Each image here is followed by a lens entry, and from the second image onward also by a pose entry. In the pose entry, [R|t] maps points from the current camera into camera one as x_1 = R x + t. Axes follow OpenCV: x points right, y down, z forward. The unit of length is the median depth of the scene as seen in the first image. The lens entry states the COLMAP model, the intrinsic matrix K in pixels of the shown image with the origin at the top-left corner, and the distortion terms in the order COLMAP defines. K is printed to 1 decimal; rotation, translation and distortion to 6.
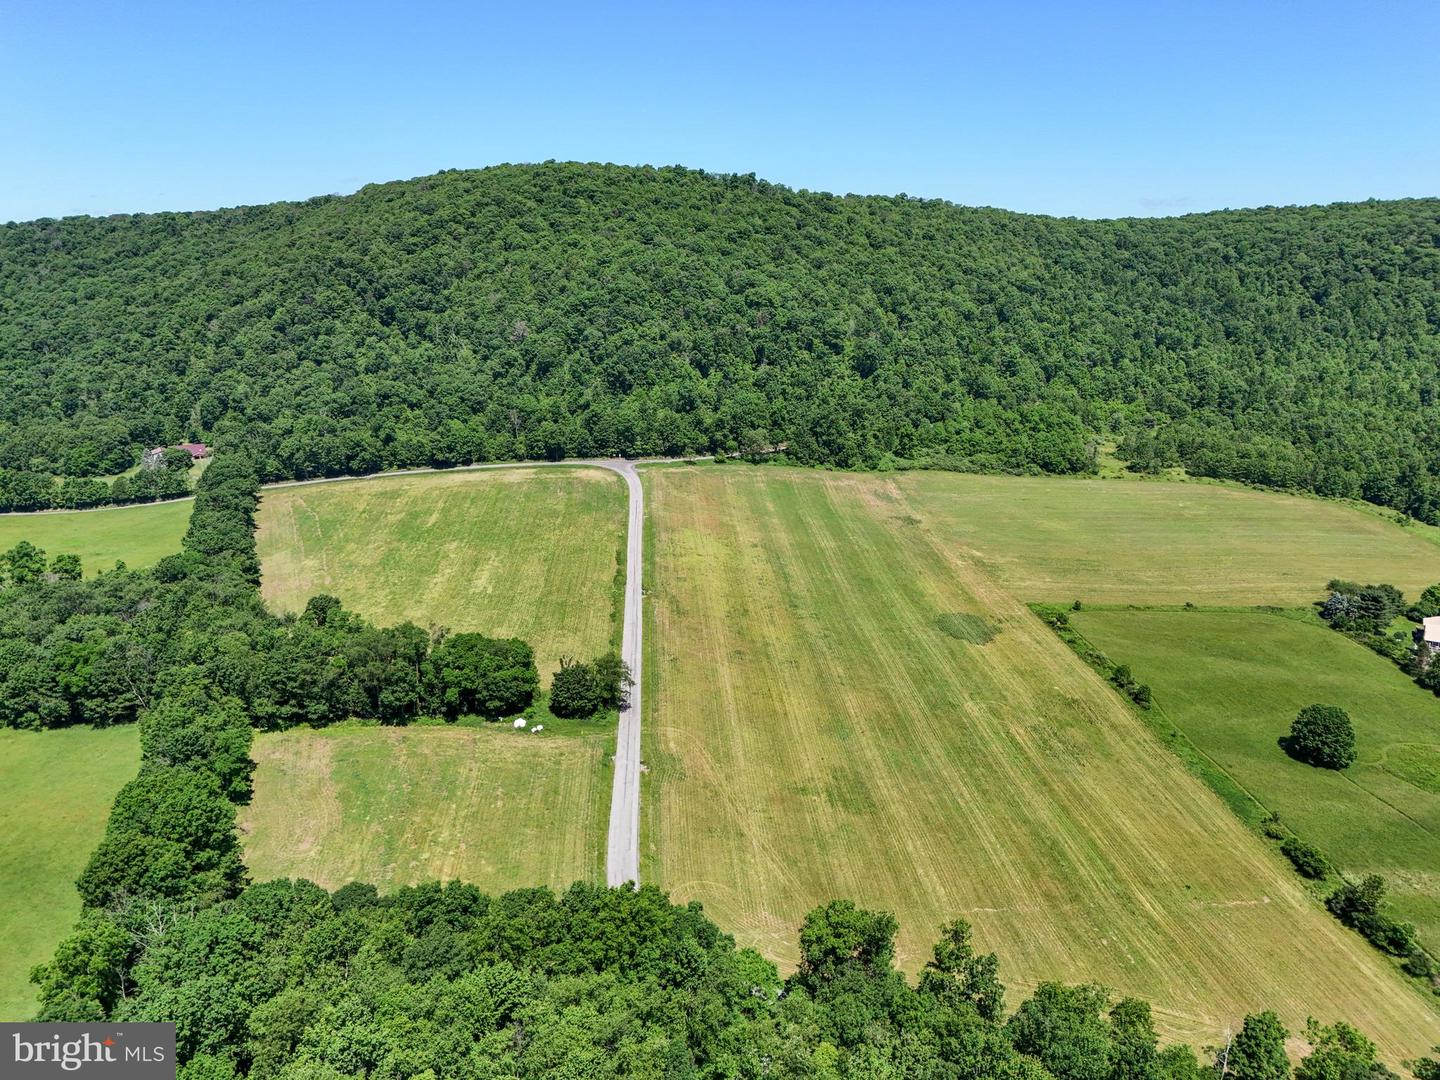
lens RADIAL K [[1056.9, 0, 725.5], [0, 1056.9, 538.1], [0, 0, 1]] dist [0.077005, -0.076910]
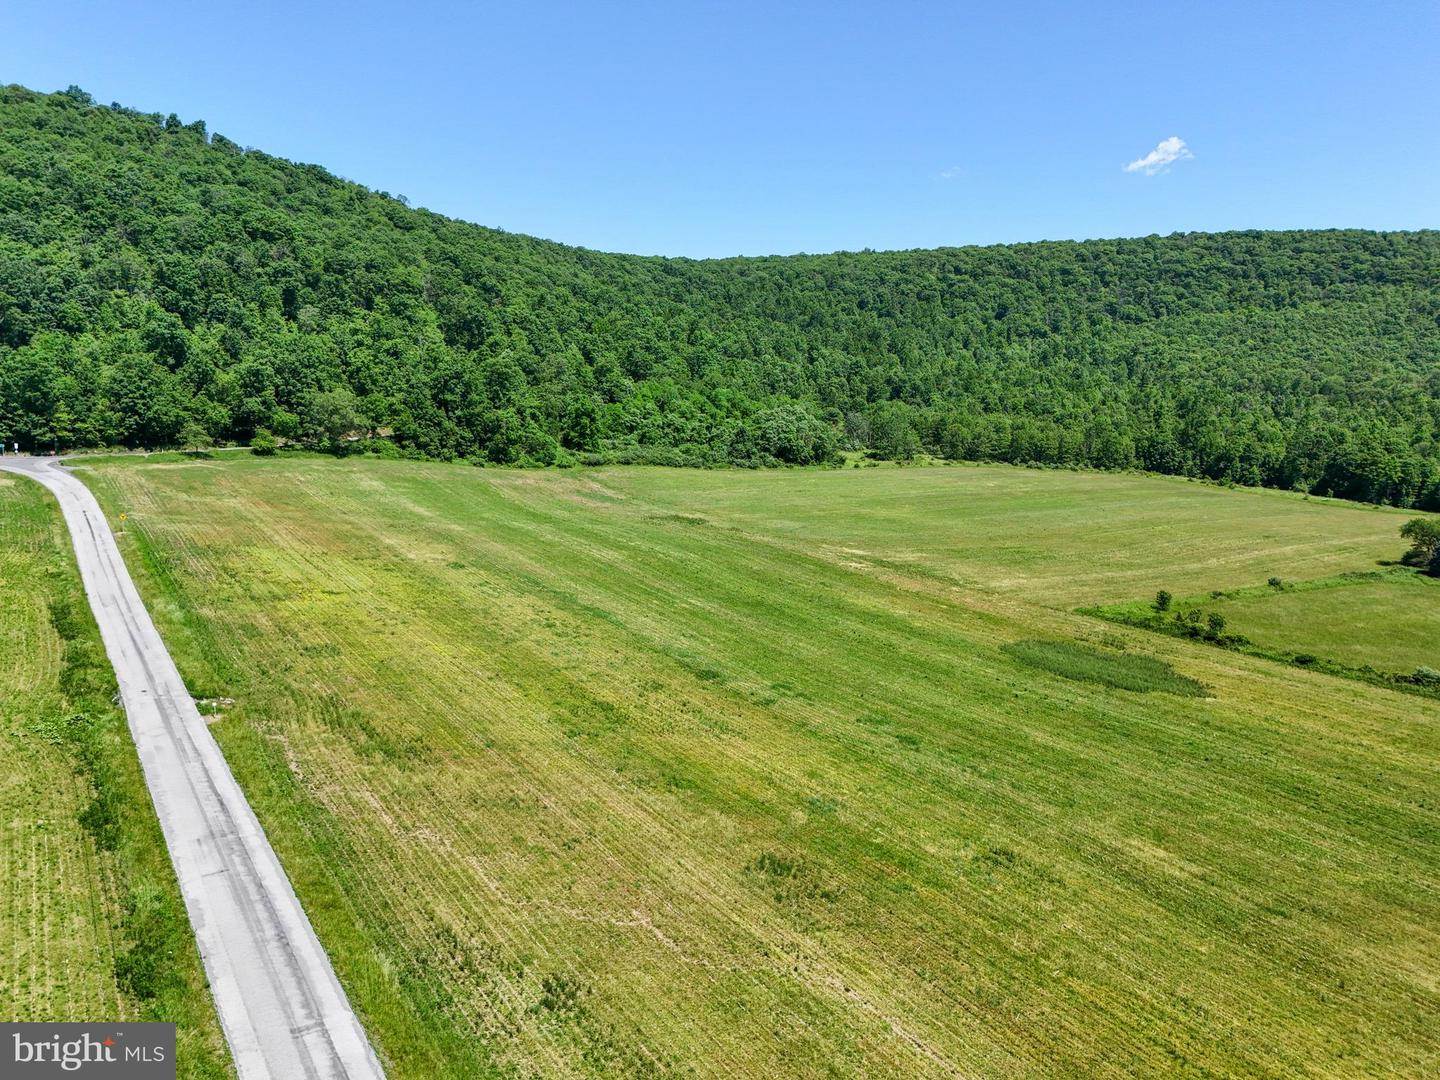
lens RADIAL K [[1056.9, 0, 727.4], [0, 1056.9, 541.8], [0, 0, 1]] dist [0.077005, -0.076910]
pose [[0.872336, -0.082441, 0.481907, -0.059839], [0.132628, 0.988623, -0.070952, 0.031618], [-0.470575, 0.125809, 0.873345, 0.469598]]
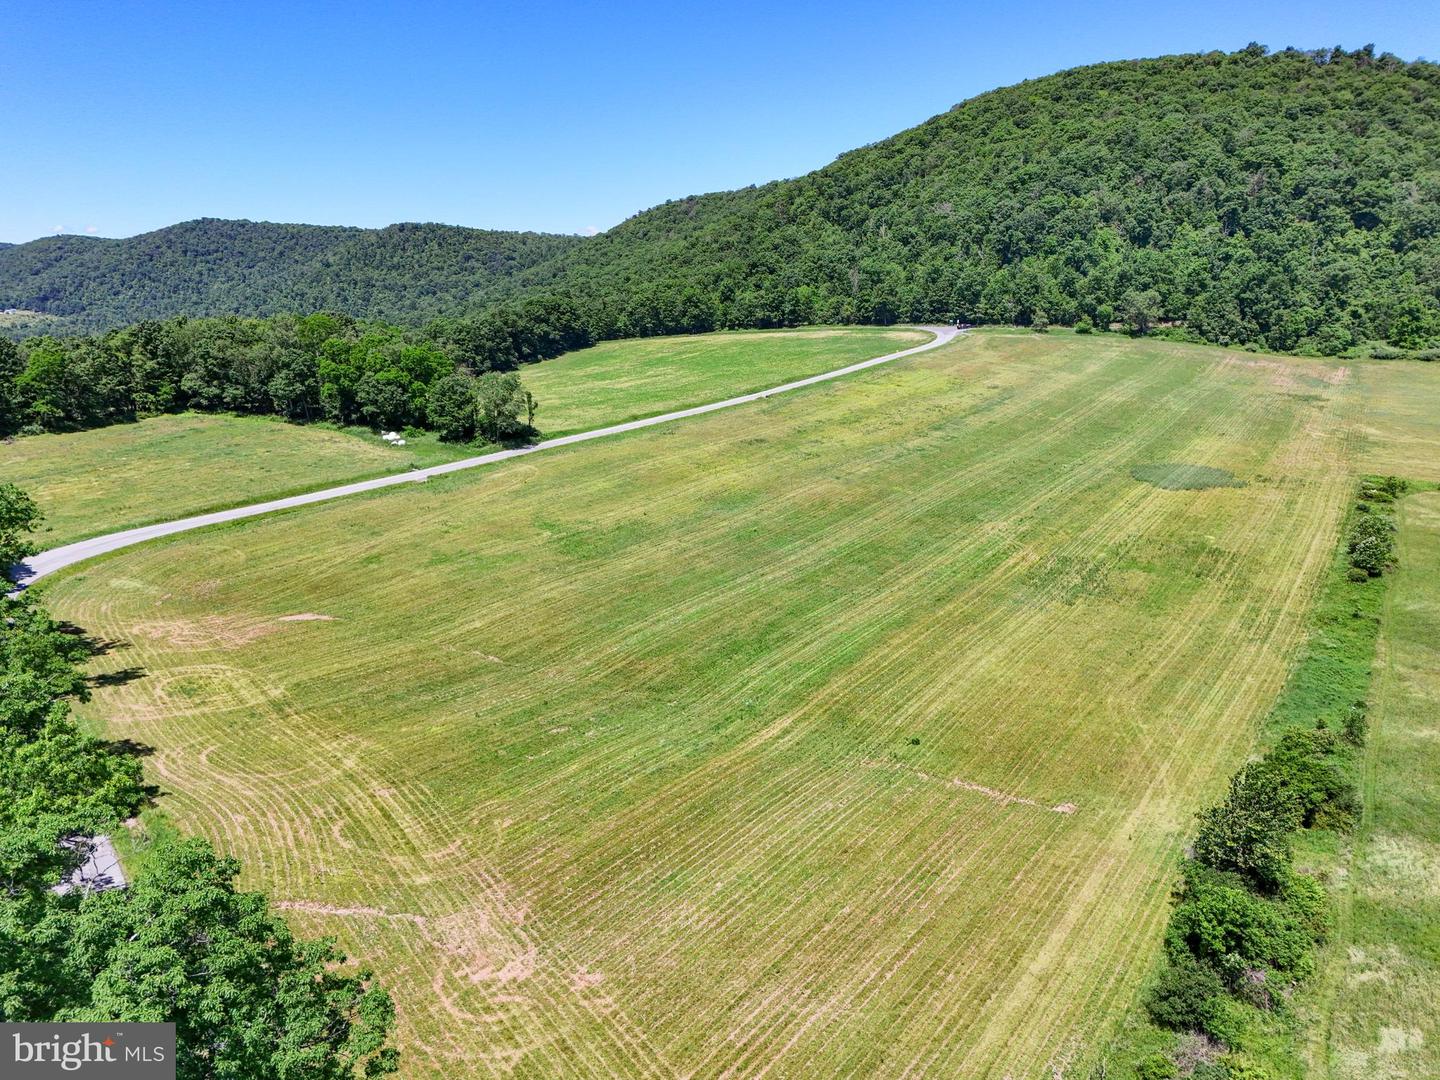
lens RADIAL K [[1056.9, 0, 722.5], [0, 1056.9, 547.6], [0, 0, 1]] dist [0.077005, -0.076910]
pose [[0.807296, 0.135528, -0.574375, 0.246341], [-0.146321, 0.988850, 0.027669, 0.097382], [0.571720, 0.061706, 0.818125, 0.231529]]
